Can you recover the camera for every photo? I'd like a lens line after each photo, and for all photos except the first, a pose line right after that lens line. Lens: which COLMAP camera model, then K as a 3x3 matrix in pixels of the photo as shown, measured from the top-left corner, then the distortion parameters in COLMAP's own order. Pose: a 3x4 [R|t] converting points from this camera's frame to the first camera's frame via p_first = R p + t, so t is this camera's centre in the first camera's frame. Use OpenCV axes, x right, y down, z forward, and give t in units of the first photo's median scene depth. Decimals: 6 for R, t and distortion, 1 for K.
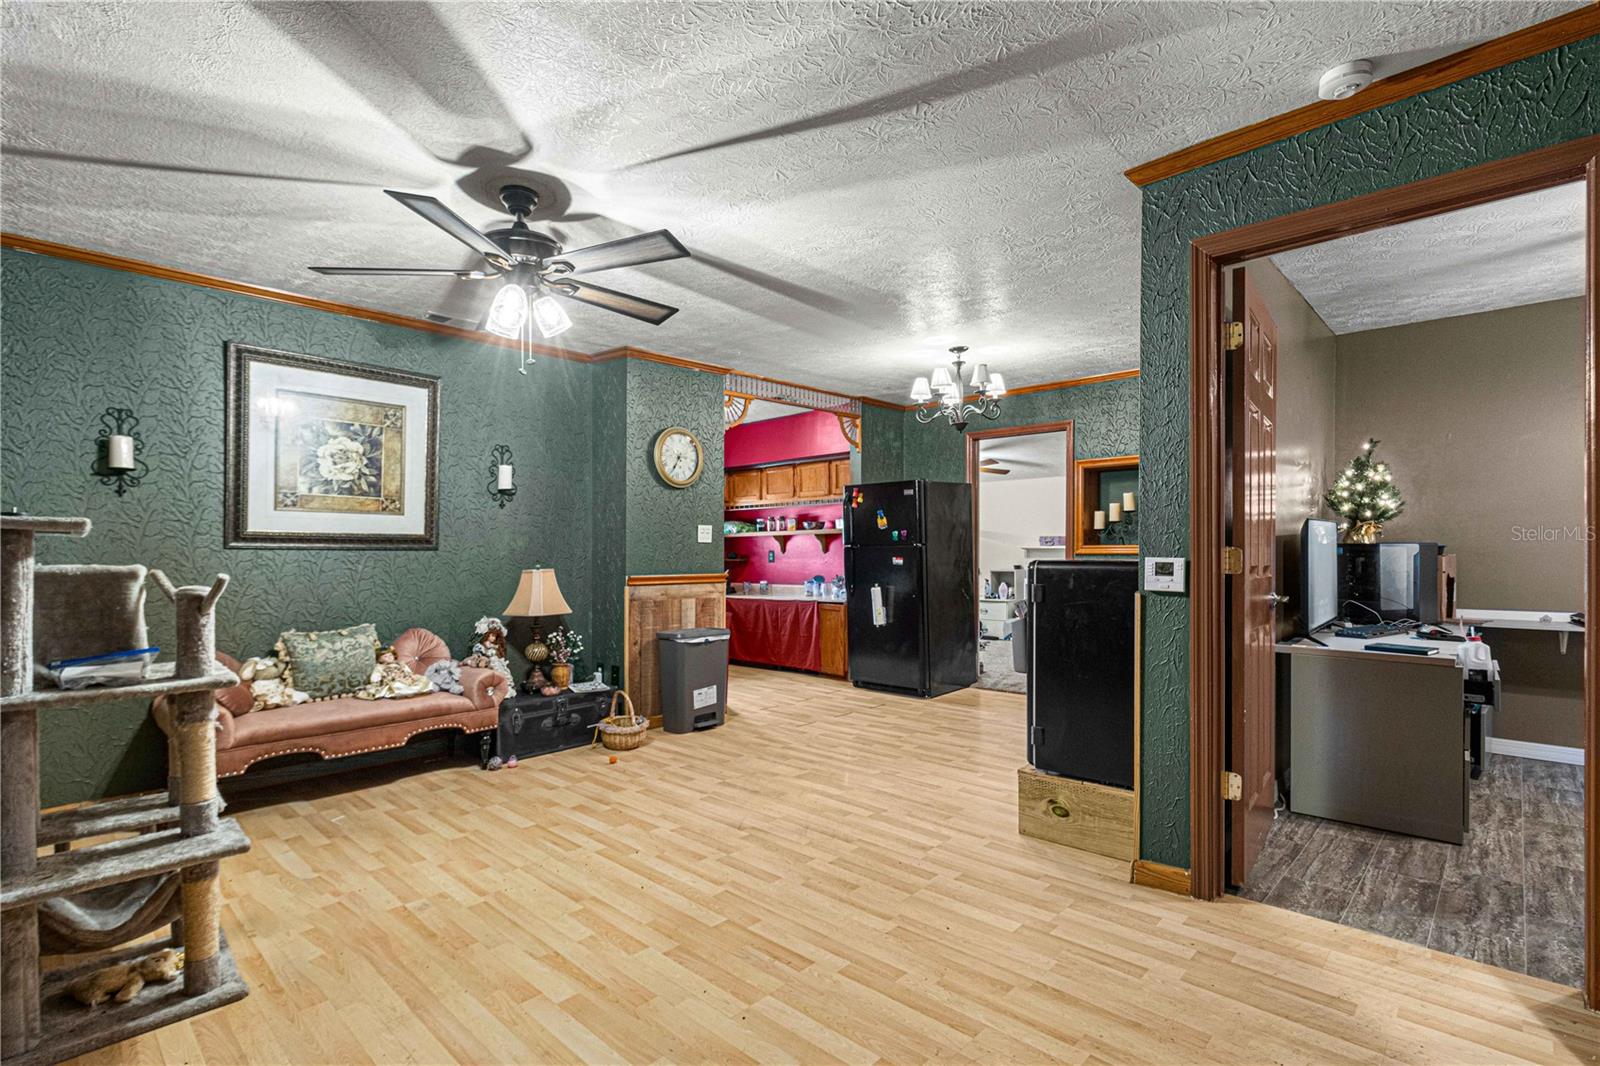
lens RADIAL K [[756.7, 0, 795.7], [0, 756.7, 576.8], [0, 0, 1]] dist [-0.008157, 0.003143]
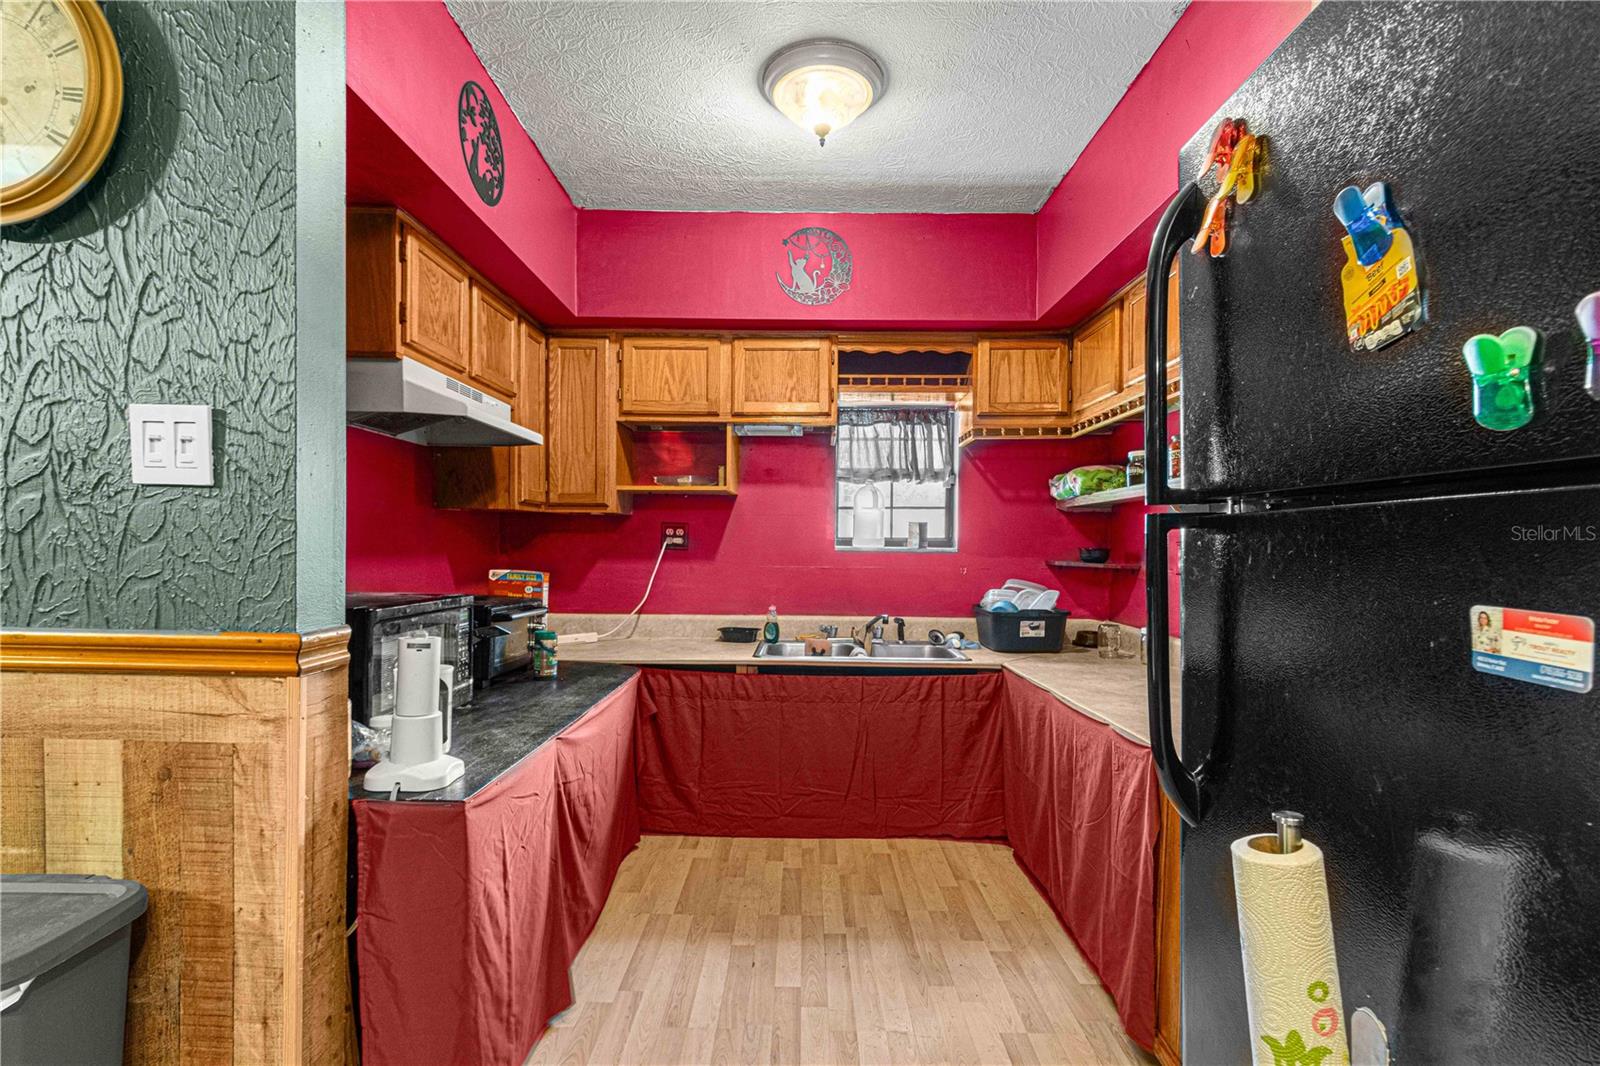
lens RADIAL K [[756.7, 0, 792.1], [0, 756.7, 537.4], [0, 0, 1]] dist [-0.008157, 0.003143]
pose [[0.683031, 0.004429, -0.730376, 0.201144], [-0.040815, 0.998651, -0.032113, -0.039622], [0.729248, 0.051744, 0.682290, 1.255375]]
